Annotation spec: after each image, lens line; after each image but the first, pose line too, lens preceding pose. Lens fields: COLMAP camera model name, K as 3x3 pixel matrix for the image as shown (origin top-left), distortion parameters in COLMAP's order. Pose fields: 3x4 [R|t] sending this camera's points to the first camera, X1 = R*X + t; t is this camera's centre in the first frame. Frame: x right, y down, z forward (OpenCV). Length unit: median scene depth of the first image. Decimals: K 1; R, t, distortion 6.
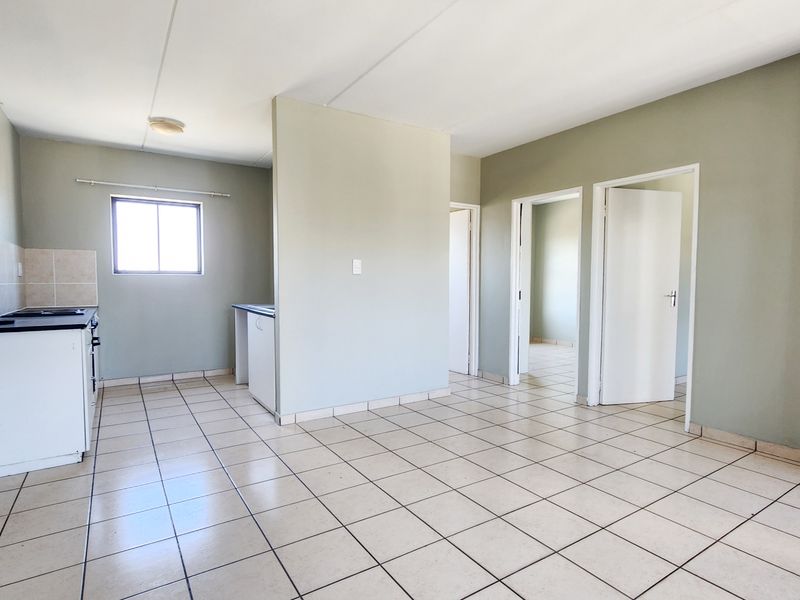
lens RADIAL K [[435.9, 0, 393.4], [0, 435.9, 300.3], [0, 0, 1]] dist [0.001615, -0.001339]
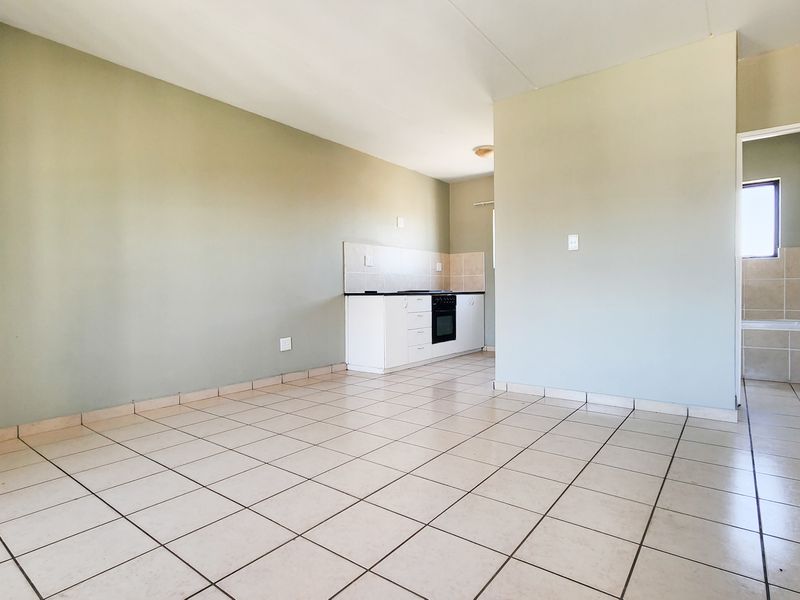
lens RADIAL K [[435.9, 0, 398.6], [0, 435.9, 301.6], [0, 0, 1]] dist [0.001615, -0.001339]
pose [[0.321845, 0.016138, -0.946655, 0.563363], [-0.011488, 0.999848, 0.013139, 0.032642], [0.946723, 0.006646, 0.321982, 0.294510]]
